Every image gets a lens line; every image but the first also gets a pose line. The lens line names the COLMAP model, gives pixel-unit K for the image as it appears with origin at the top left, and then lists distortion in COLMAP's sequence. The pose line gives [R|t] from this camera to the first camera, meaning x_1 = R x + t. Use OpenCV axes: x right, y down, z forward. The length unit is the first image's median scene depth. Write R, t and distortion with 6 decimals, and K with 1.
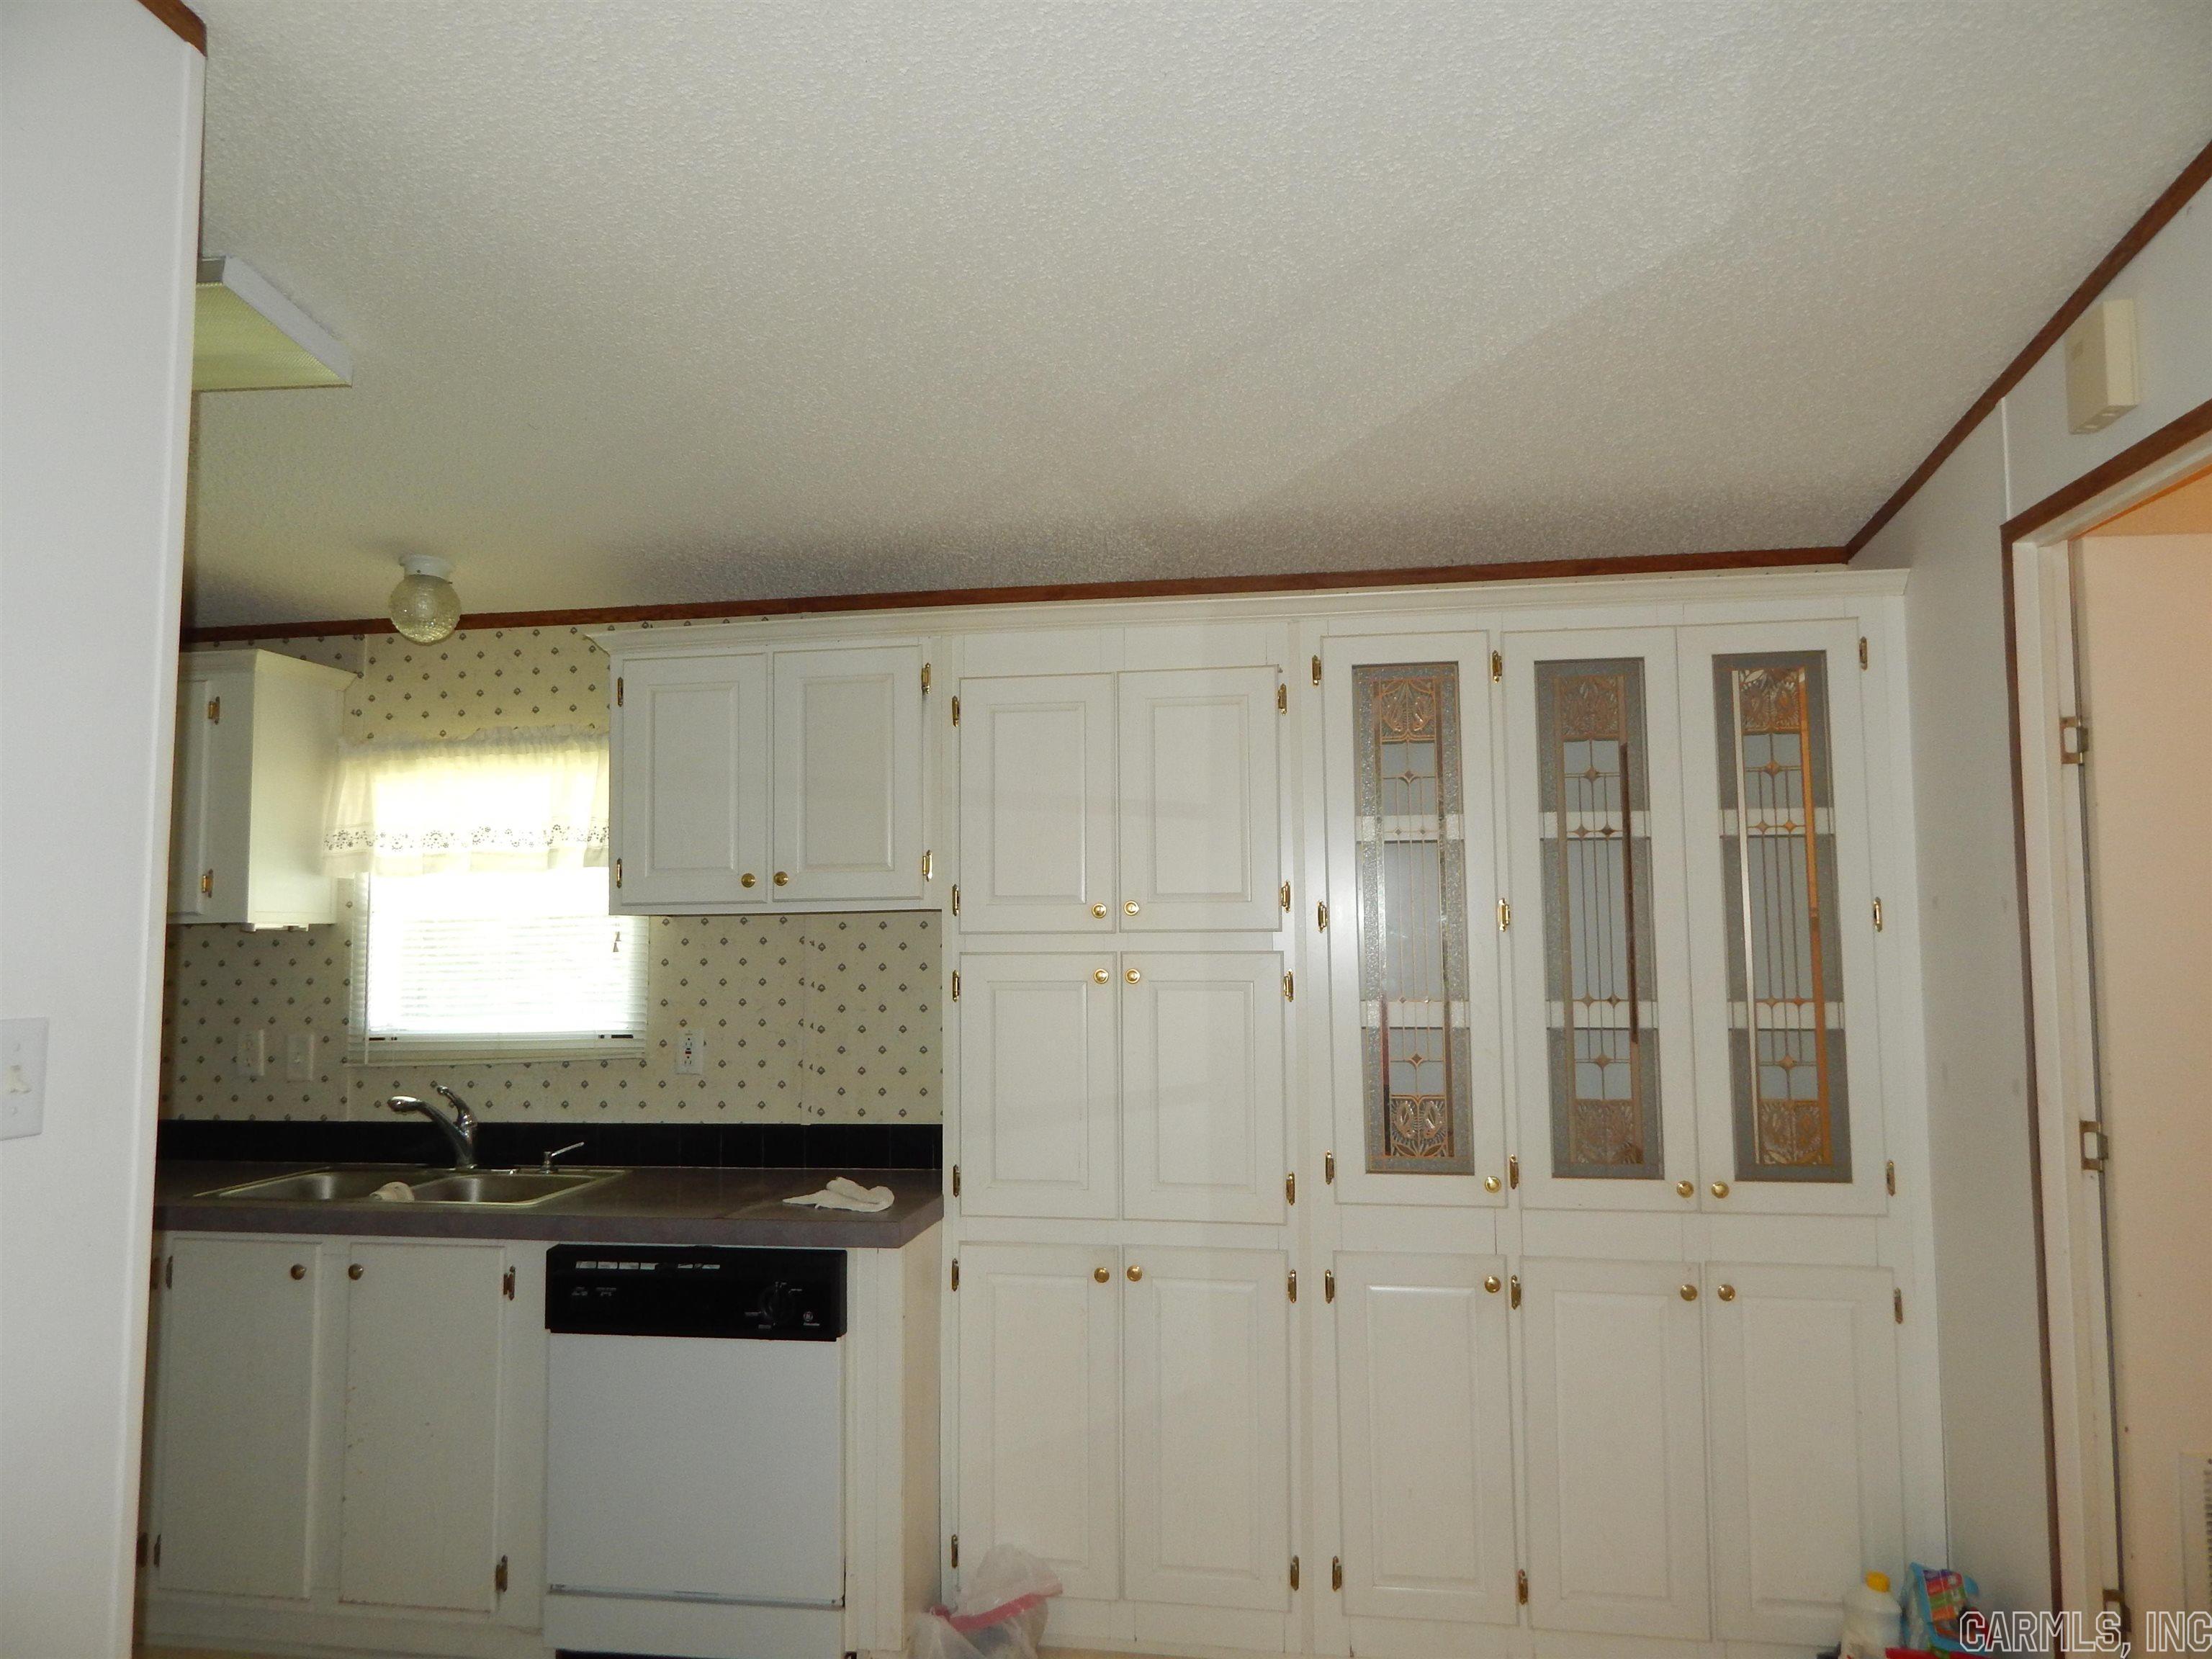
lens RADIAL K [[1480.8, 0, 1120.0], [0, 1480.8, 809.7], [0, 0, 1]] dist [0.011905, -0.014114]
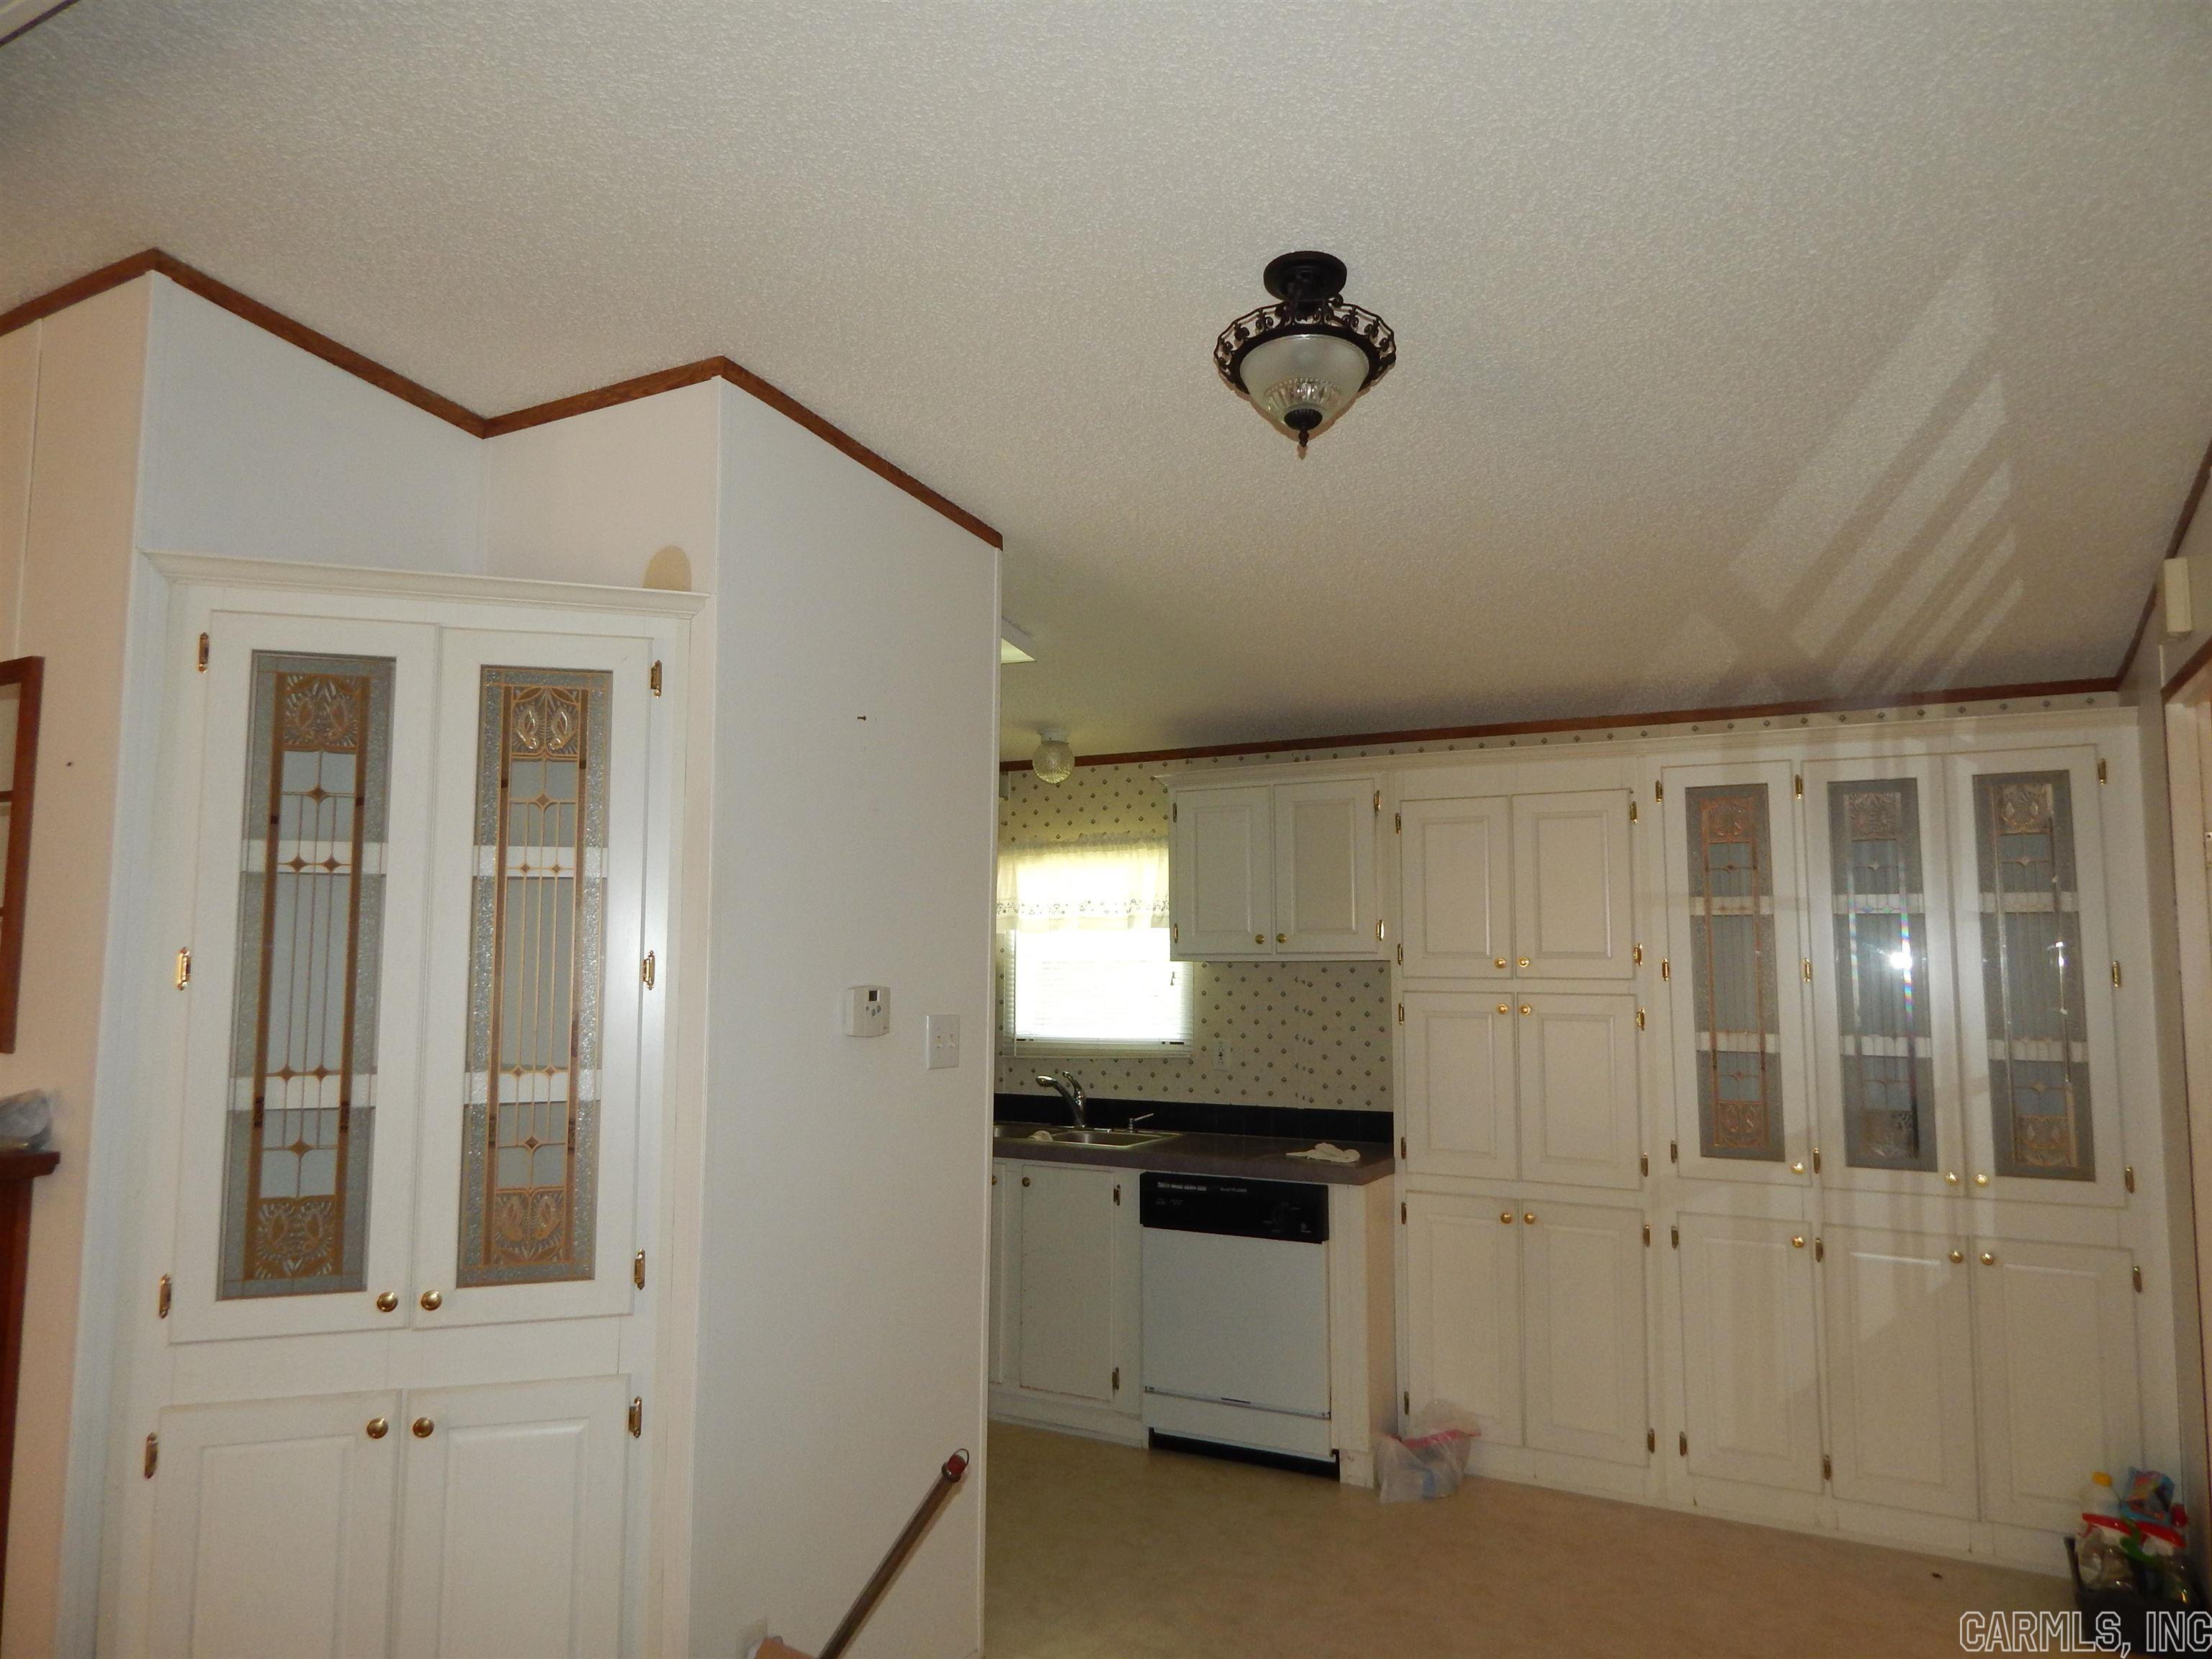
lens RADIAL K [[1480.8, 0, 1113.3], [0, 1480.8, 814.2], [0, 0, 1]] dist [0.011905, -0.014114]
pose [[0.943781, -0.020187, -0.329953, 0.108566], [0.013653, 0.999662, -0.022108, -0.048948], [0.330288, 0.016361, 0.943738, -0.476150]]
